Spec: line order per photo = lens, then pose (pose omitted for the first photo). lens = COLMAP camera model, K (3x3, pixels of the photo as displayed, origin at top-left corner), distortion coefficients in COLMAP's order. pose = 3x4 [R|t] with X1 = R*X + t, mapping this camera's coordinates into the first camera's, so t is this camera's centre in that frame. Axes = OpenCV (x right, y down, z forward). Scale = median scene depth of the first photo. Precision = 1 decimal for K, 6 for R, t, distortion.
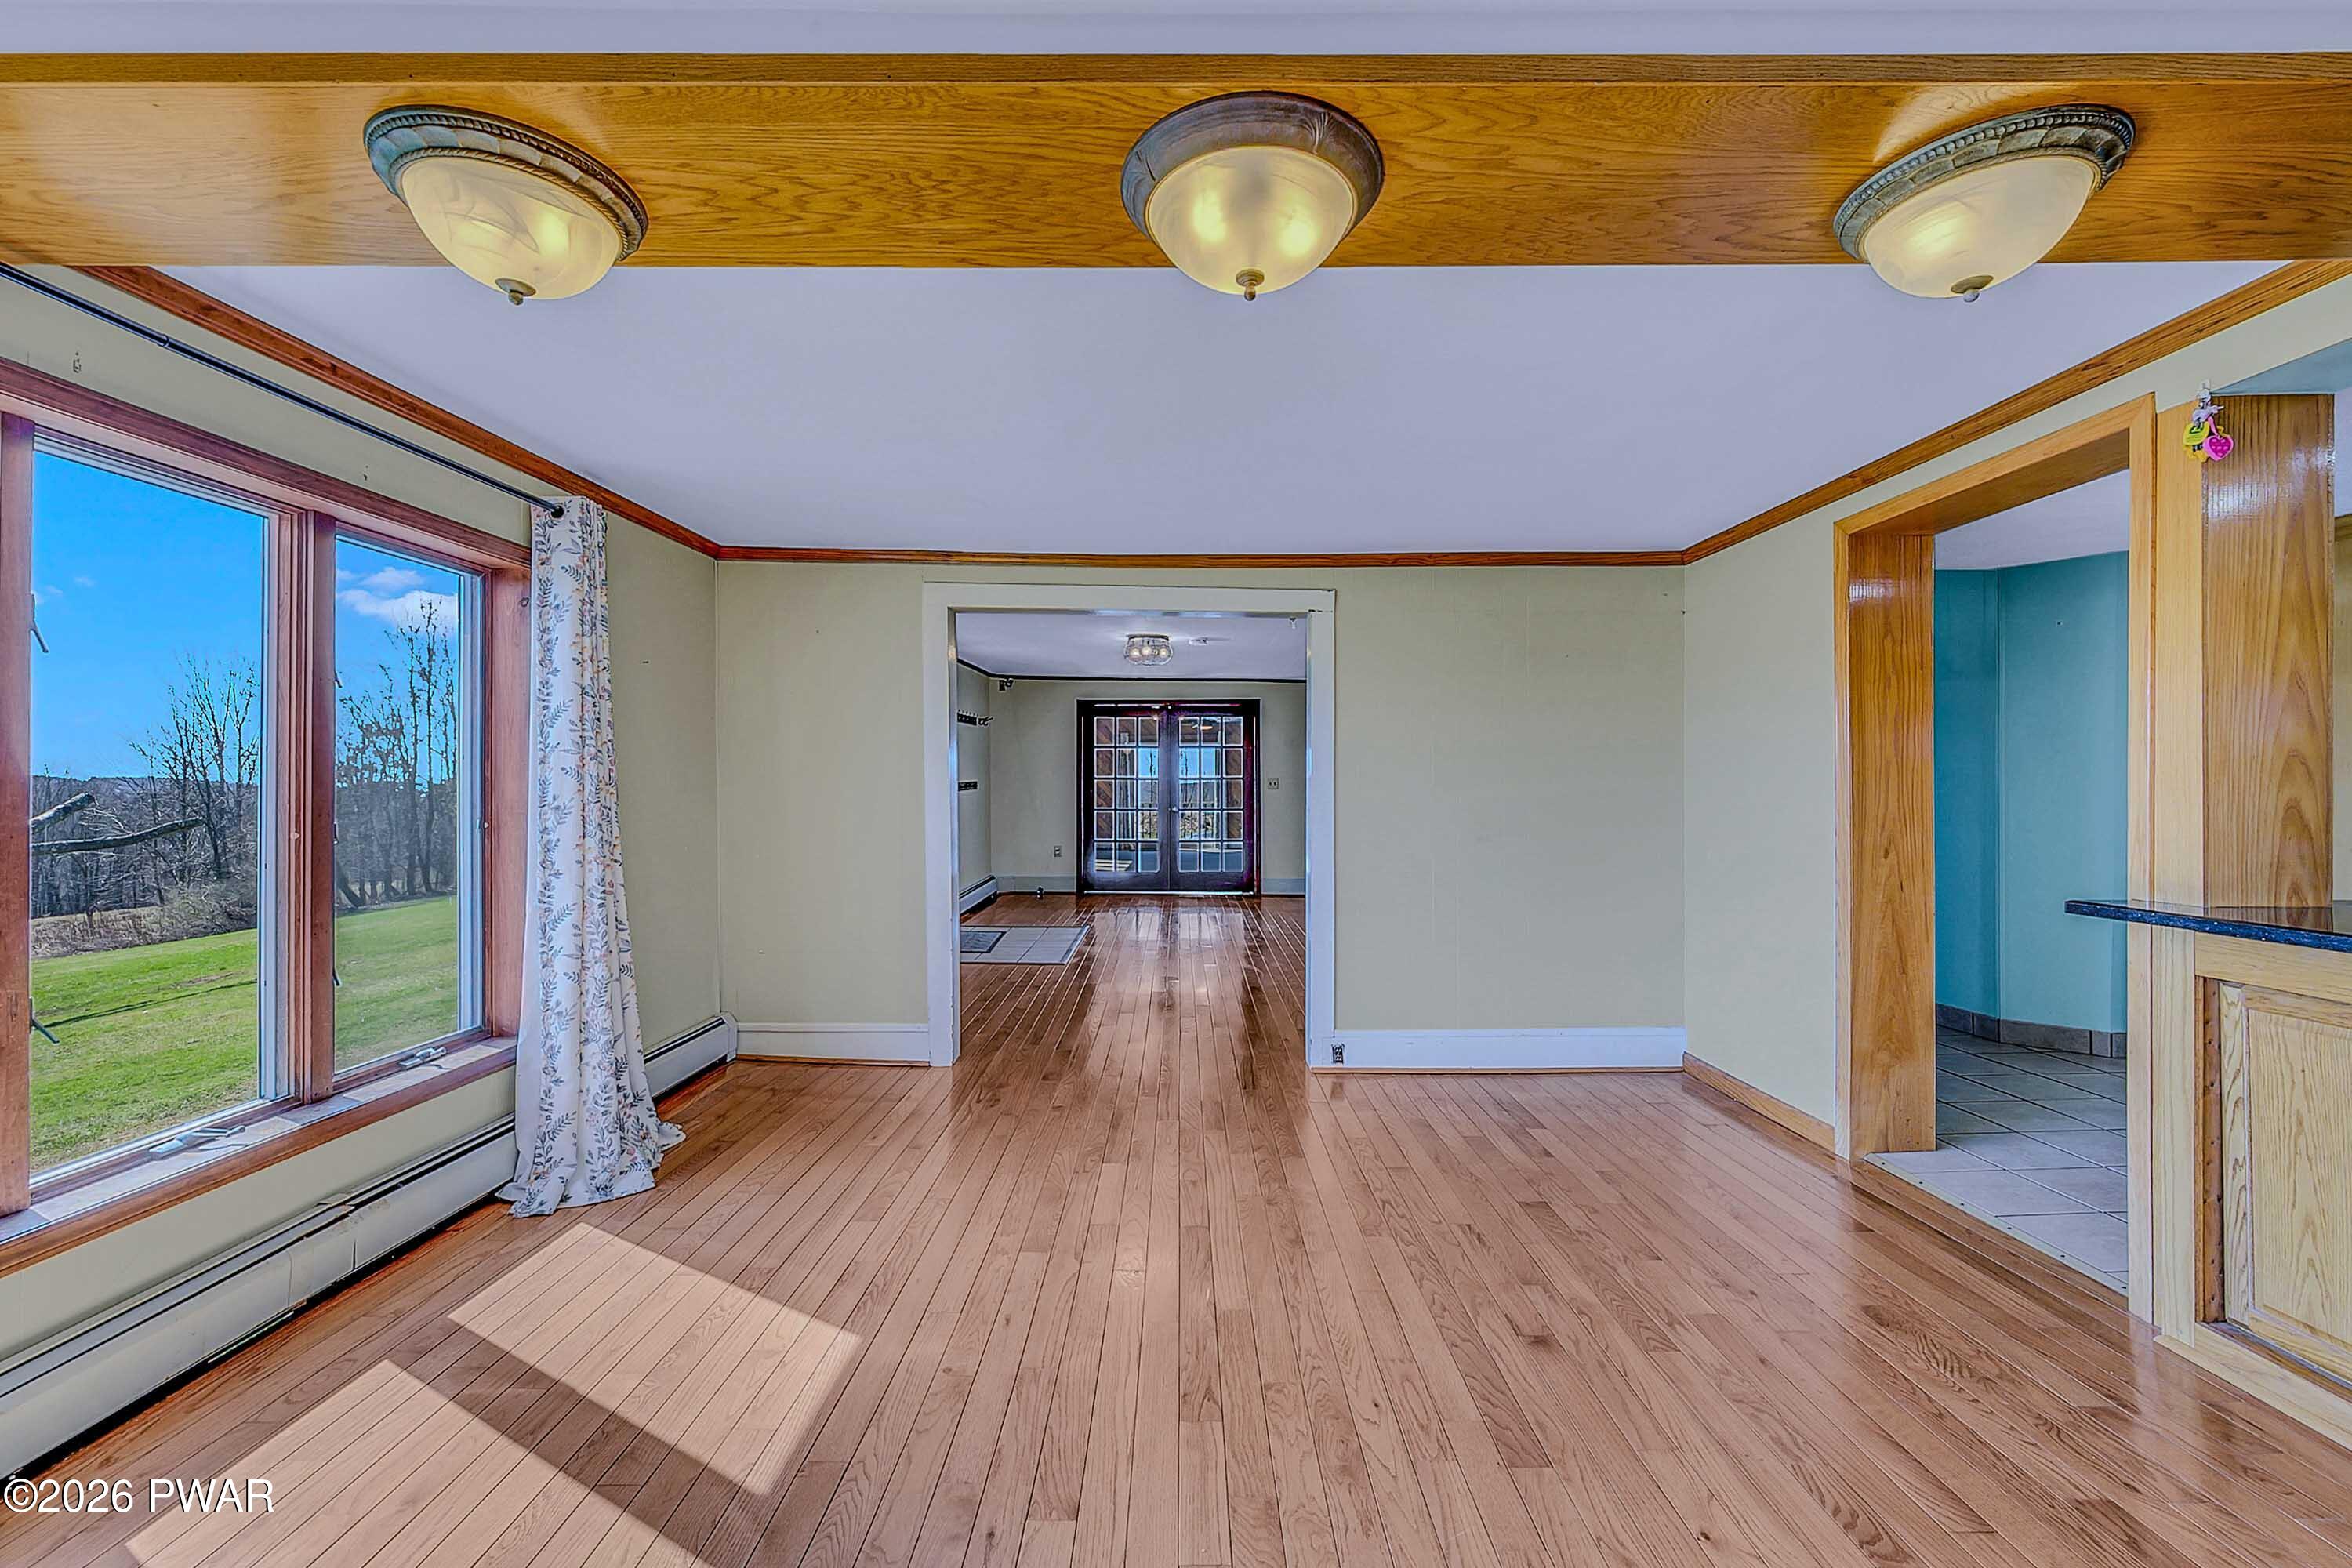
lens RADIAL K [[931.1, 0, 1170.4], [0, 931.1, 784.9], [0, 0, 1]] dist [-0.000893, -0.000182]
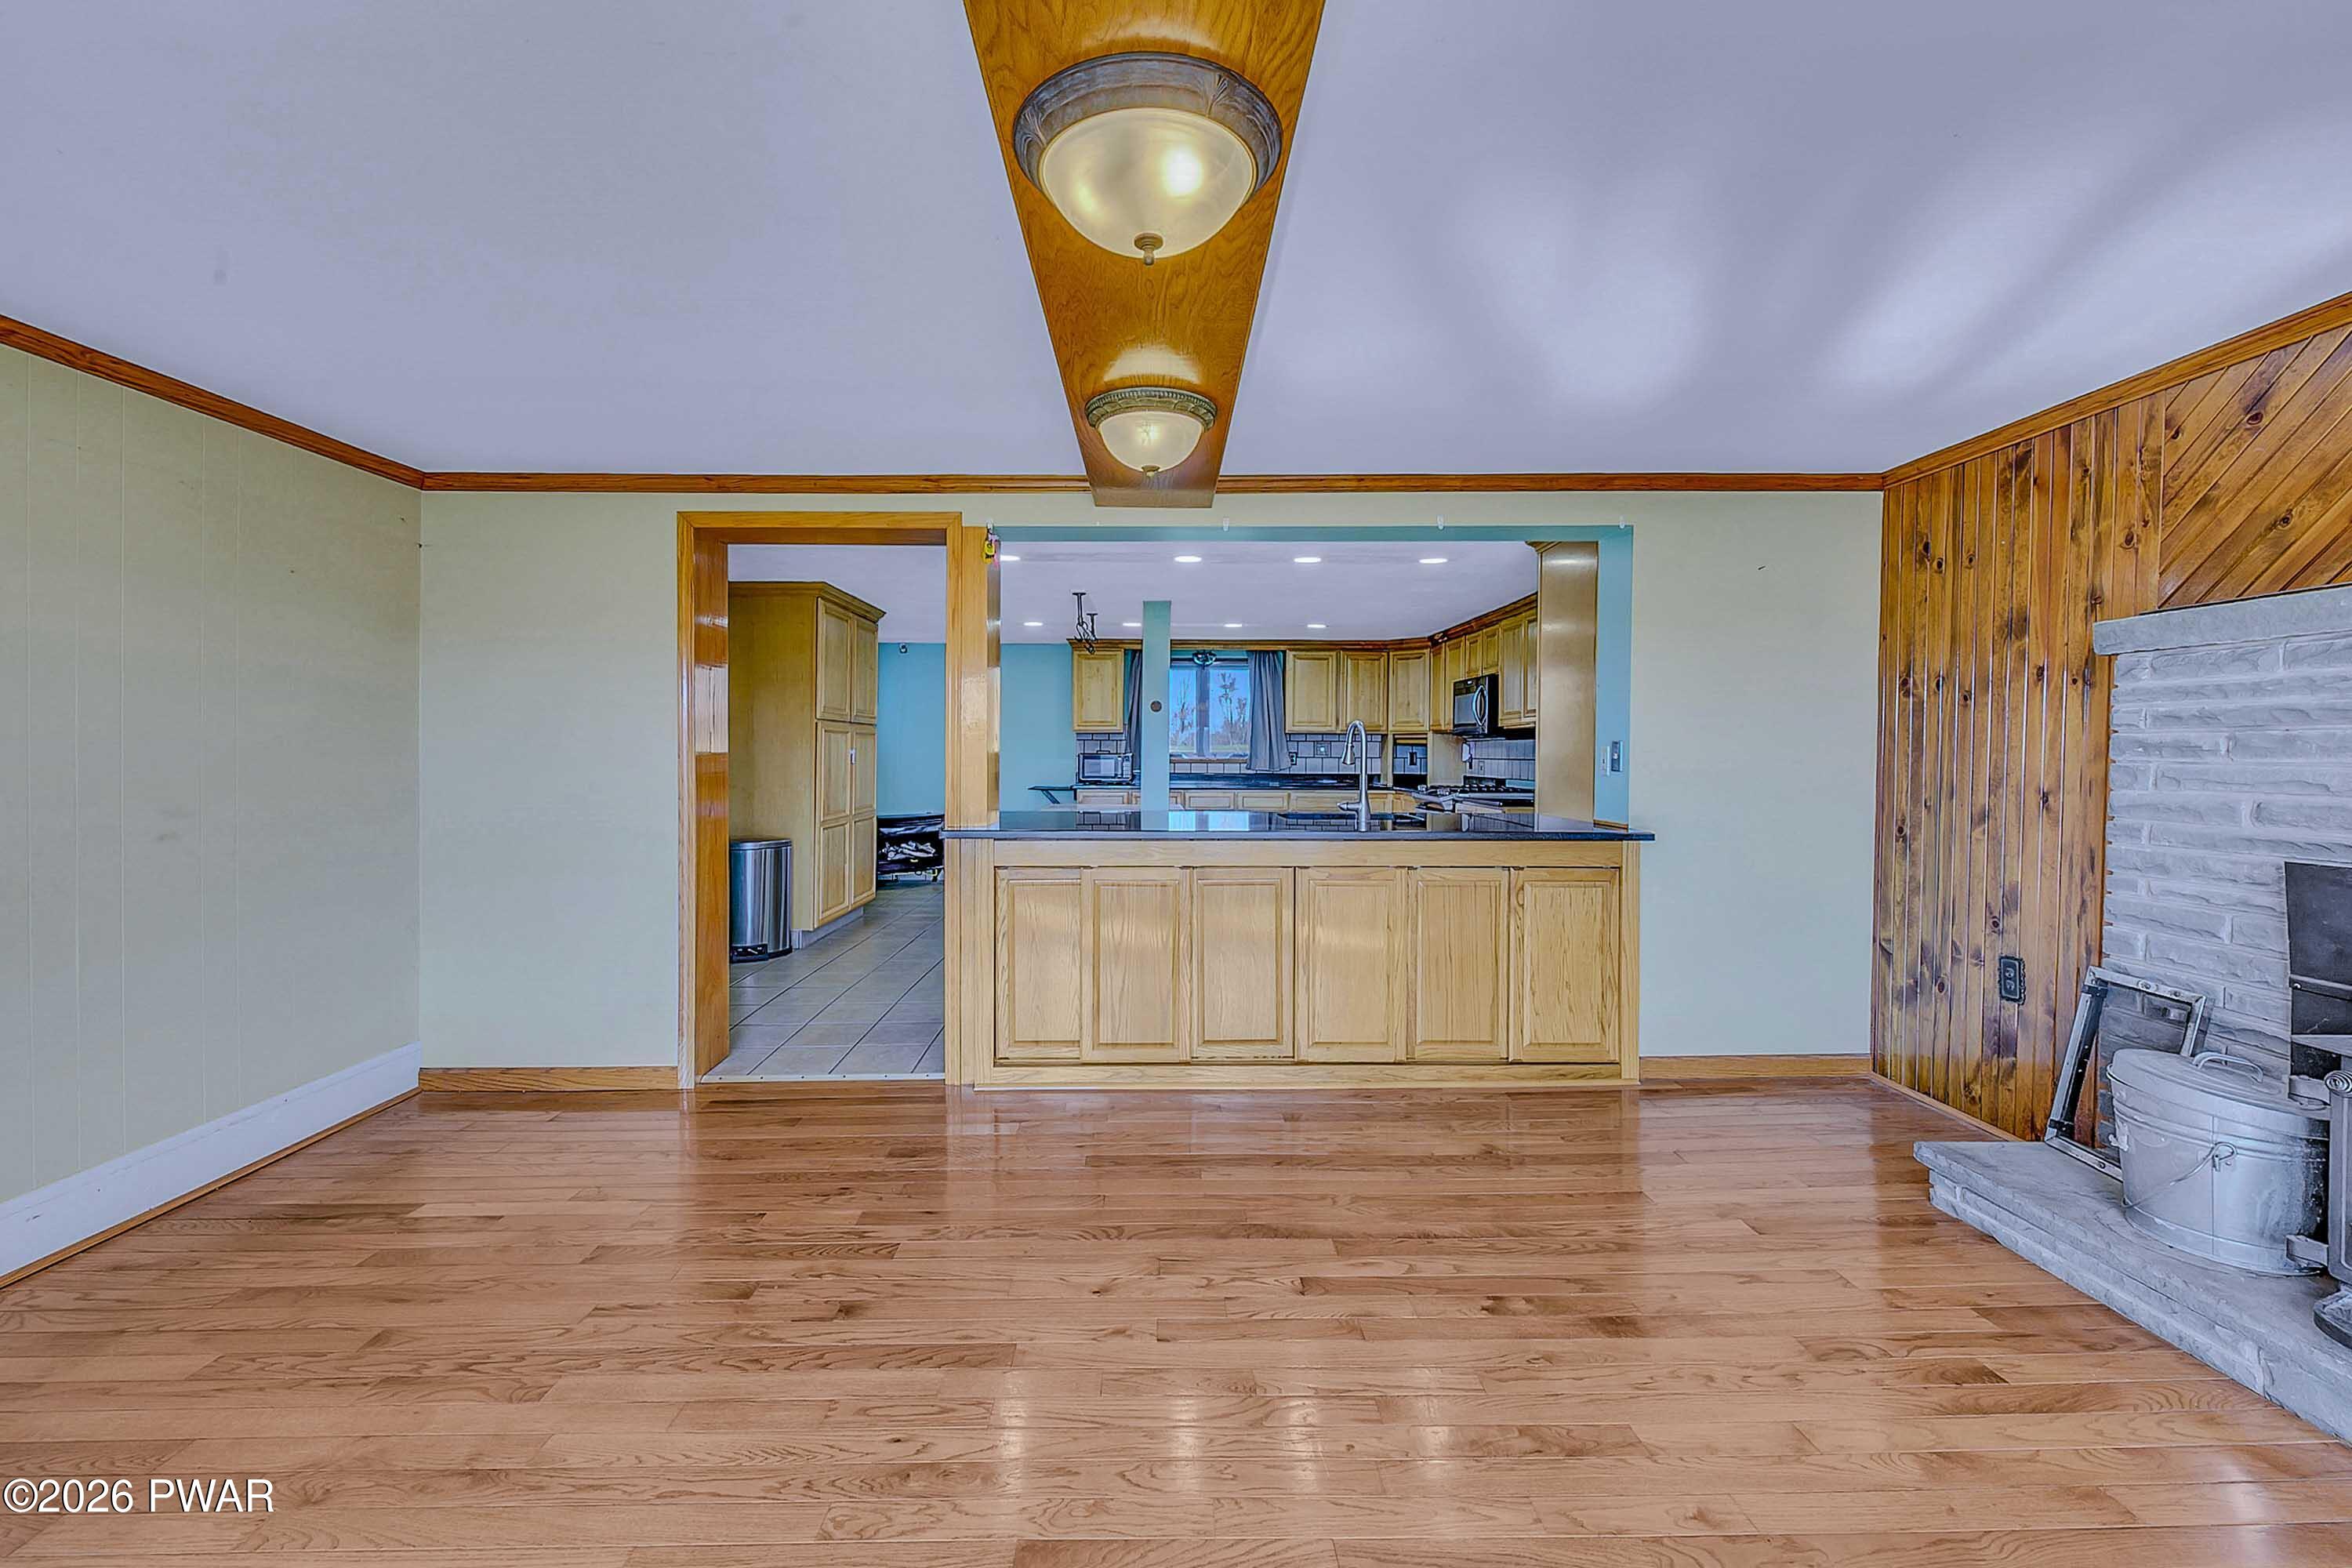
lens RADIAL K [[931.1, 0, 1170.4], [0, 931.1, 784.9], [0, 0, 1]] dist [-0.000893, -0.000182]
pose [[-0.009662, -0.027809, 0.999567, -0.387143], [-0.004443, 0.999605, 0.027767, 0.003327], [-0.999943, -0.004172, -0.009782, 0.437524]]
